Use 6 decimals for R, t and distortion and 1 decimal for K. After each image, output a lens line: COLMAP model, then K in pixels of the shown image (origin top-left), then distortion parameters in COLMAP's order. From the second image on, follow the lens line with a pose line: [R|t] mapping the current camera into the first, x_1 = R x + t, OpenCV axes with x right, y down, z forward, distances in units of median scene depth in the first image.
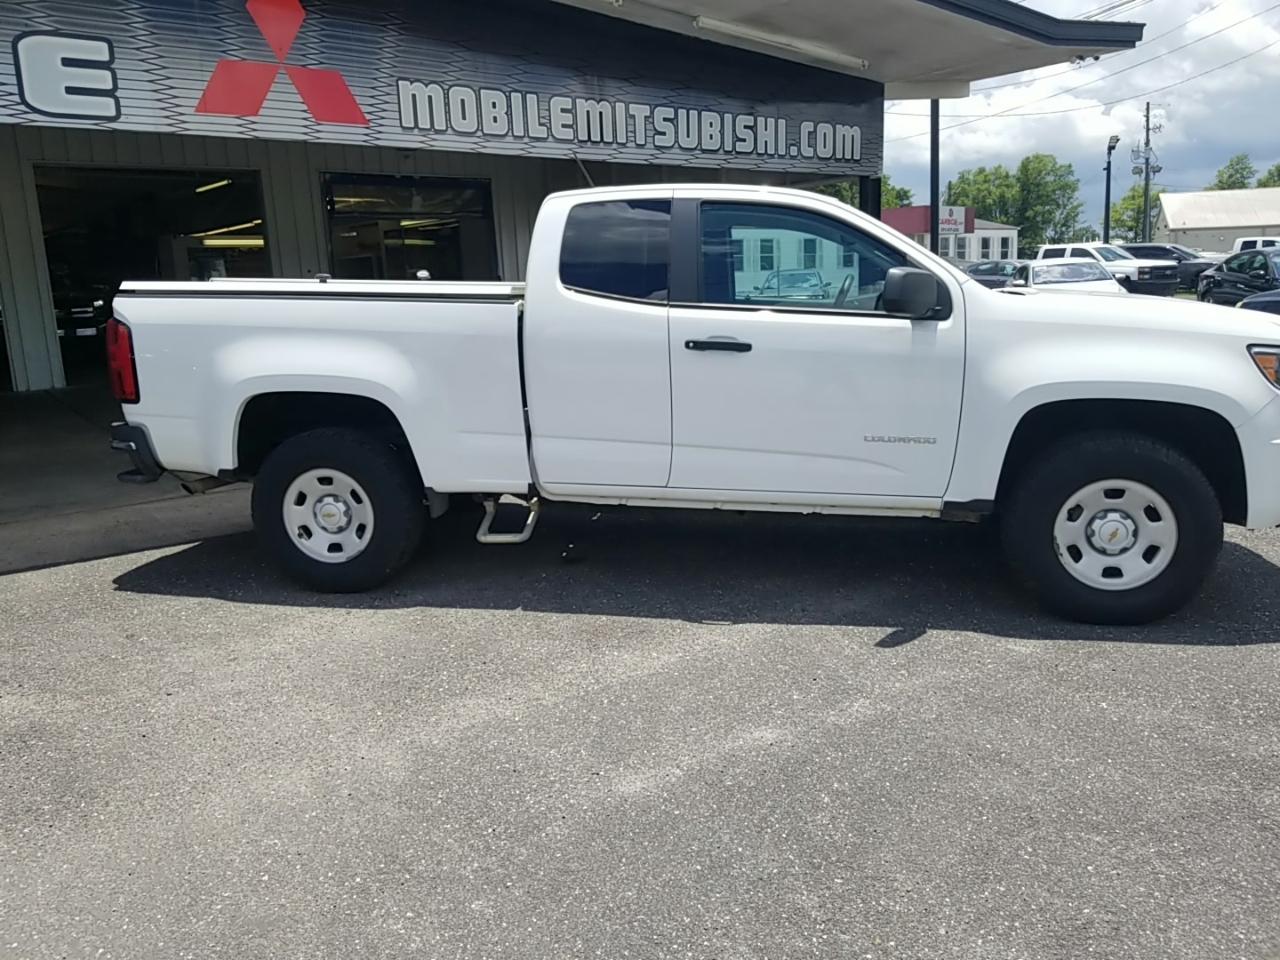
lens RADIAL K [[1008.5, 0, 605.6], [0, 1008.5, 472.0], [0, 0, 1]] dist [0.058519, -0.087157]
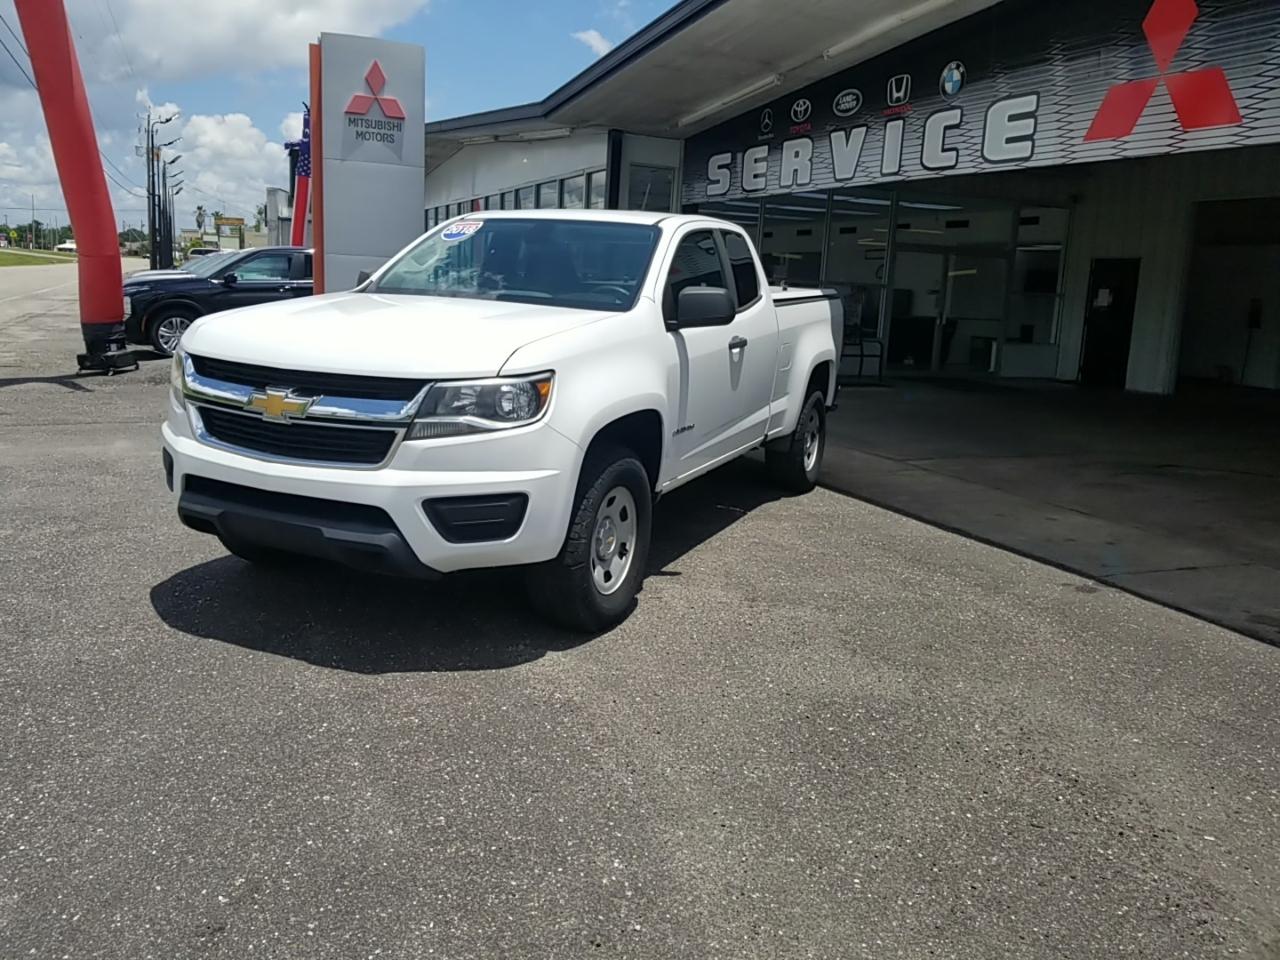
lens RADIAL K [[1019.7, 0, 602.2], [0, 1019.7, 434.3], [0, 0, 1]] dist [0.070569, -0.097532]
pose [[-0.236433, 0.159745, -0.958426, 0.702714], [-0.227065, 0.949997, 0.214355, -0.156220], [0.944744, 0.268305, -0.188338, 0.707191]]
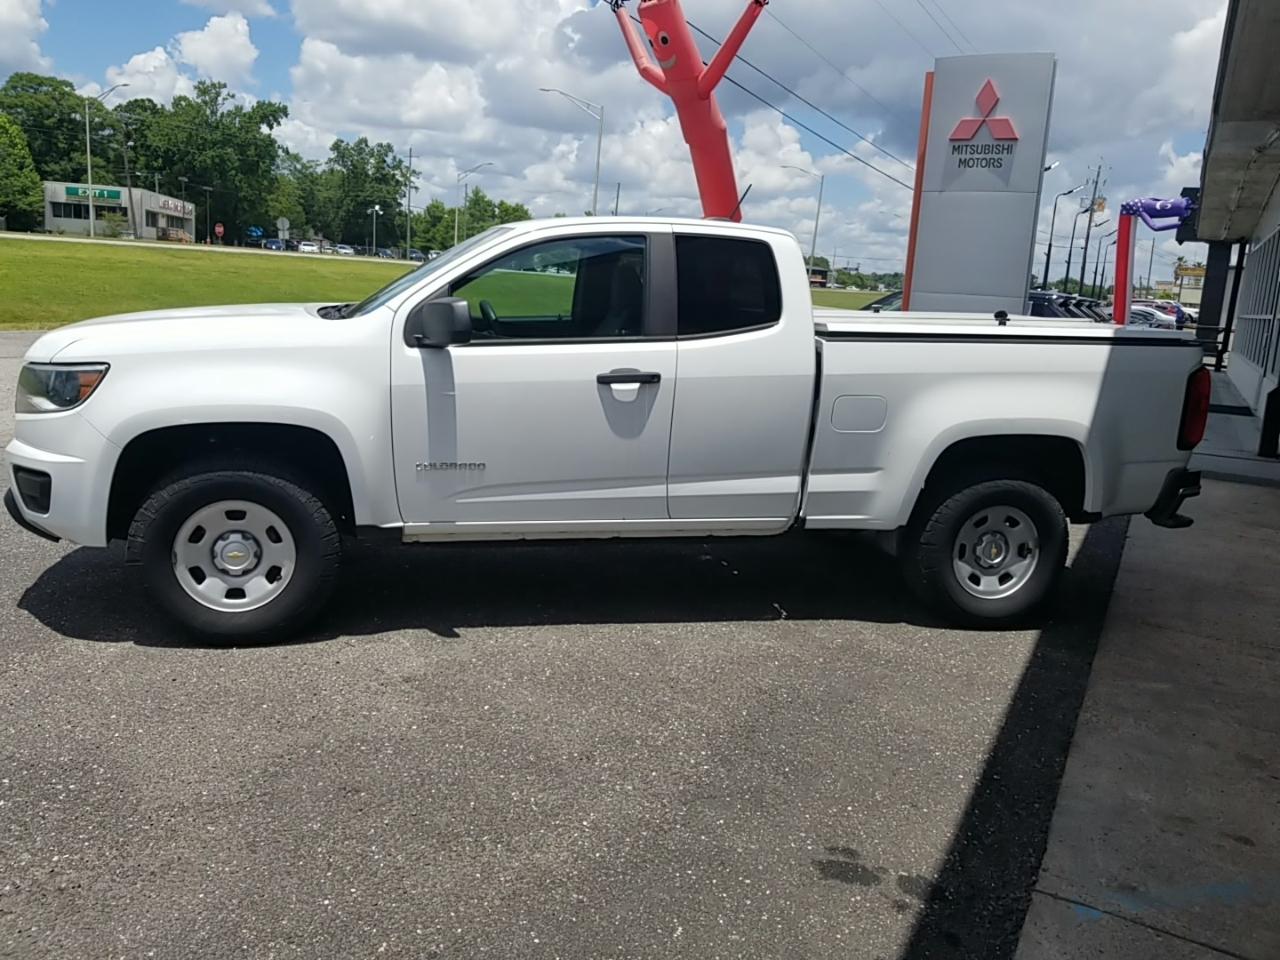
lens RADIAL K [[1007.0, 0, 609.3], [0, 1007.0, 454.1], [0, 0, 1]] dist [0.057193, -0.093475]
pose [[-0.910329, 0.040946, -0.411855, 0.293272], [-0.117107, 0.928949, 0.351197, -0.224715], [0.396973, 0.367936, -0.840854, 1.052490]]
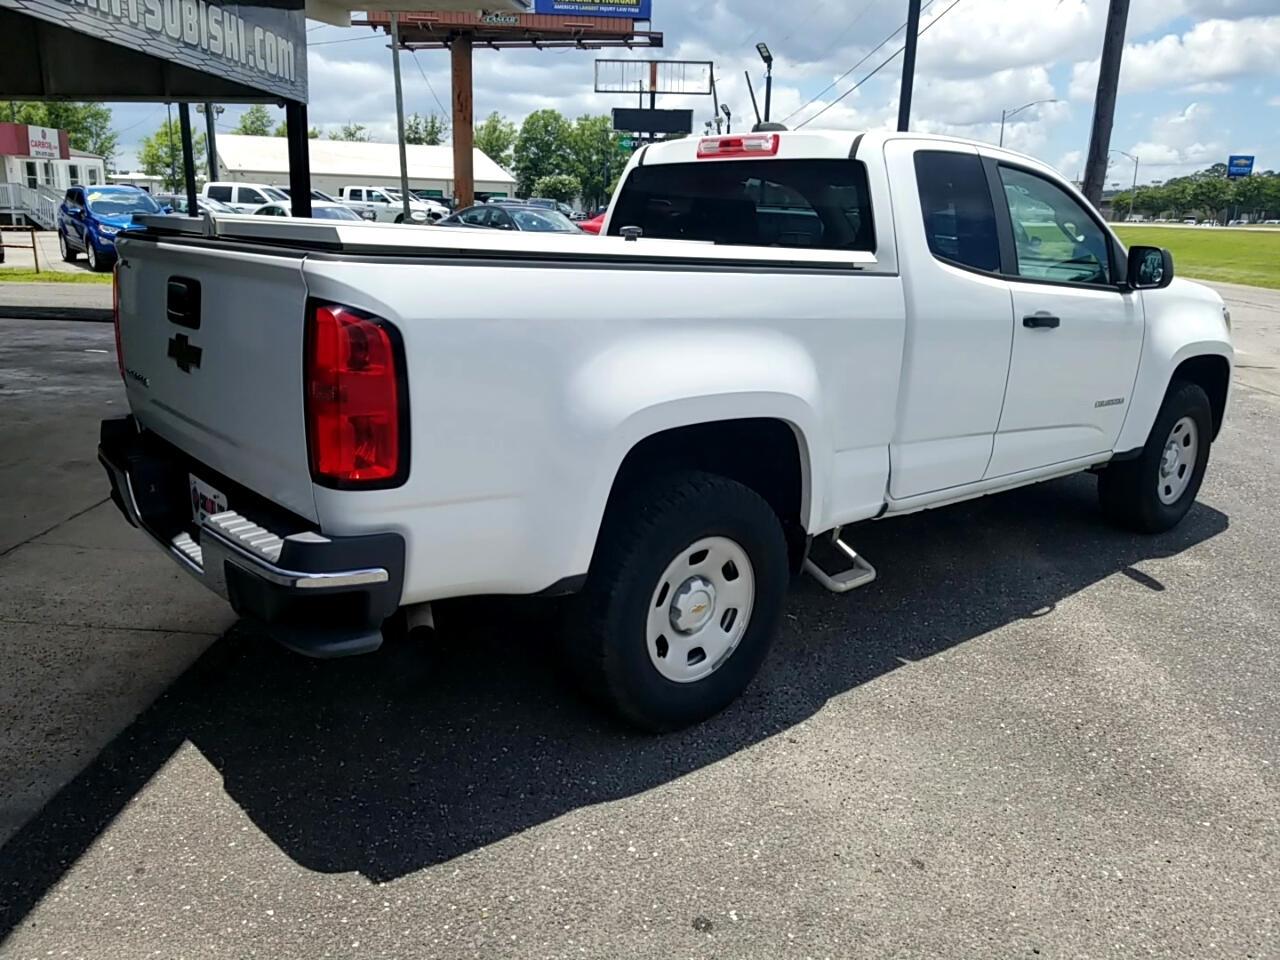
lens RADIAL K [[1000.0, 0, 607.1], [0, 1000.0, 474.5], [0, 0, 1]] dist [0.068664, -0.109200]
pose [[0.625570, -0.154636, 0.764690, -0.404899], [0.103538, 0.987945, 0.115082, -0.062356], [-0.773267, 0.007182, 0.634040, 0.331573]]
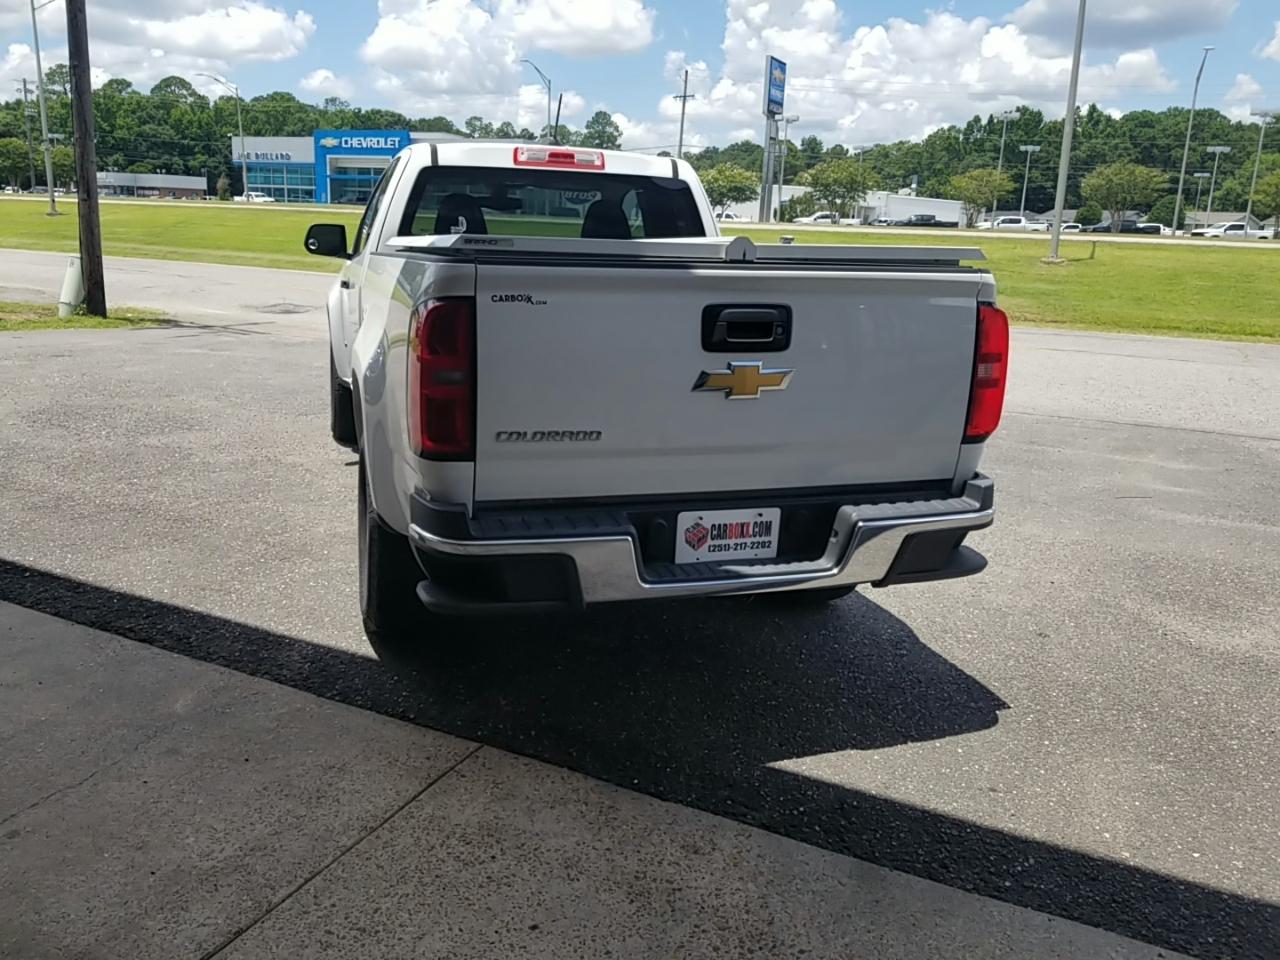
lens RADIAL K [[1007.0, 0, 609.3], [0, 1007.0, 454.1], [0, 0, 1]] dist [0.057193, -0.093475]
pose [[-0.474068, -0.188714, 0.860027, -0.489235], [0.142716, 0.947376, 0.286550, -0.147720], [-0.868845, 0.258584, -0.422188, 0.792091]]
